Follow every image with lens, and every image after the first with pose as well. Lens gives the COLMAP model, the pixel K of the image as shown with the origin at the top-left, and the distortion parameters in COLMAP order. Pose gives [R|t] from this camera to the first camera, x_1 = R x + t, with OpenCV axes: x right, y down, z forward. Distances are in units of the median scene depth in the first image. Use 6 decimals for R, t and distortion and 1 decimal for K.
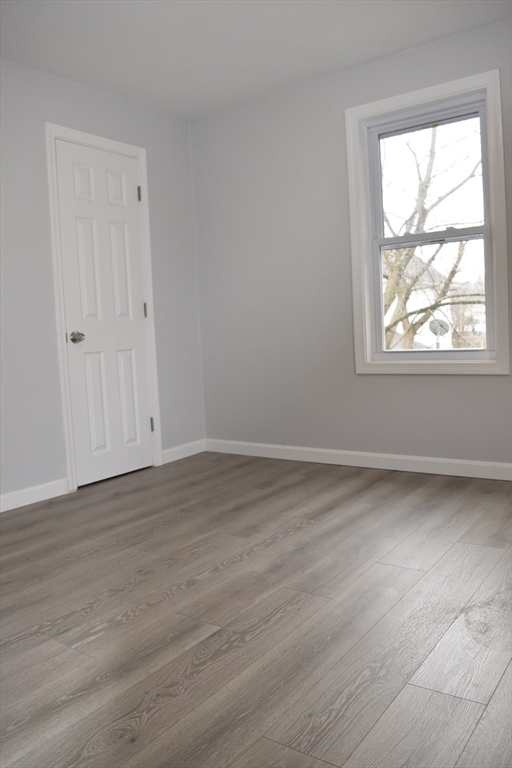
lens RADIAL K [[600.6, 0, 253.7], [0, 600.6, 373.3], [0, 0, 1]] dist [-0.100823, 0.026902]
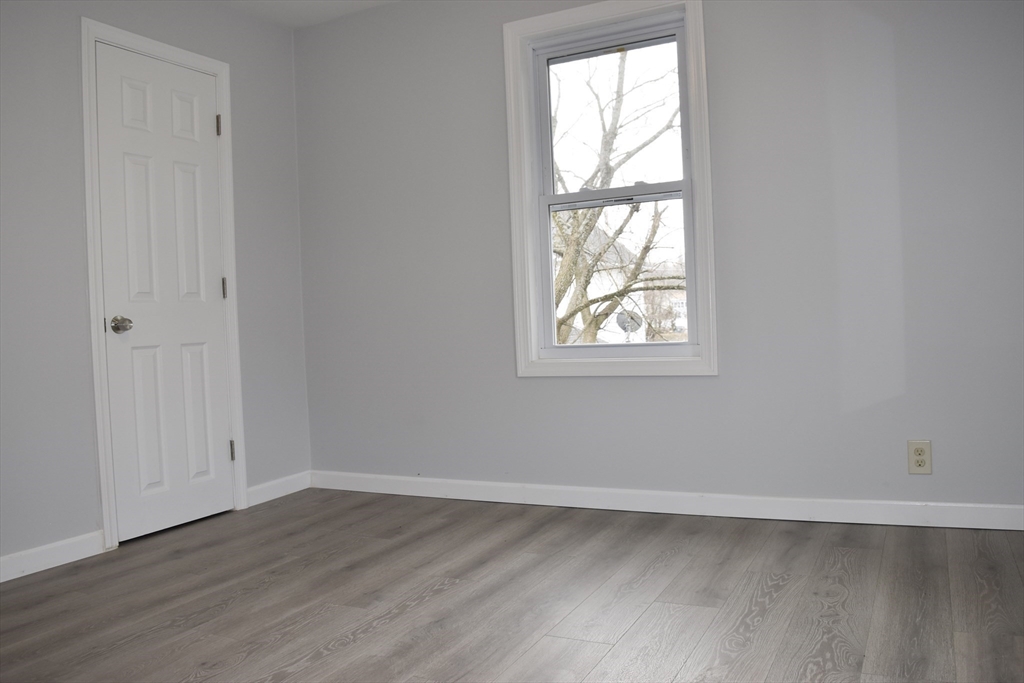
lens RADIAL K [[800.8, 0, 519.8], [0, 800.8, 339.2], [0, 0, 1]] dist [-0.100823, 0.026902]
pose [[0.986501, 0.002205, 0.163739, 0.014434], [0.006836, 0.998483, -0.054634, 0.010358], [-0.163611, 0.055016, 0.984990, 0.032240]]
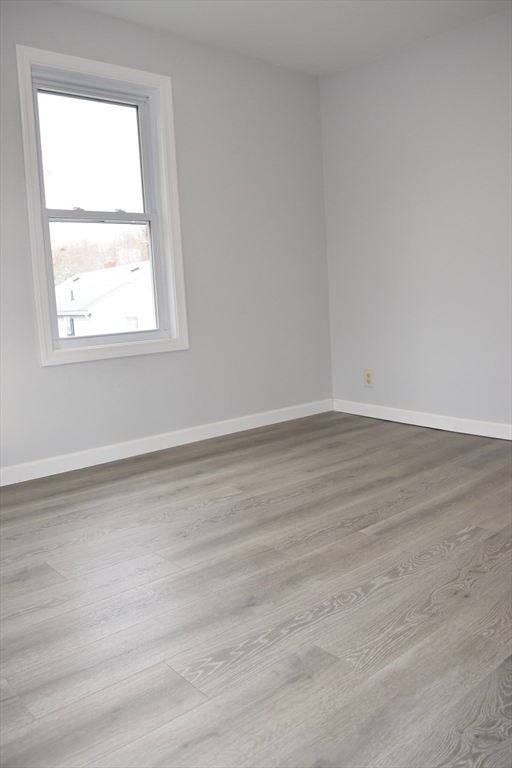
lens RADIAL K [[600.6, 0, 253.7], [0, 600.6, 373.3], [0, 0, 1]] dist [-0.100823, 0.026902]
pose [[-0.971308, 0.072425, 0.226531, -0.089873], [0.115151, 0.976626, 0.181497, -0.090211], [-0.208091, 0.202374, -0.956944, 1.320143]]
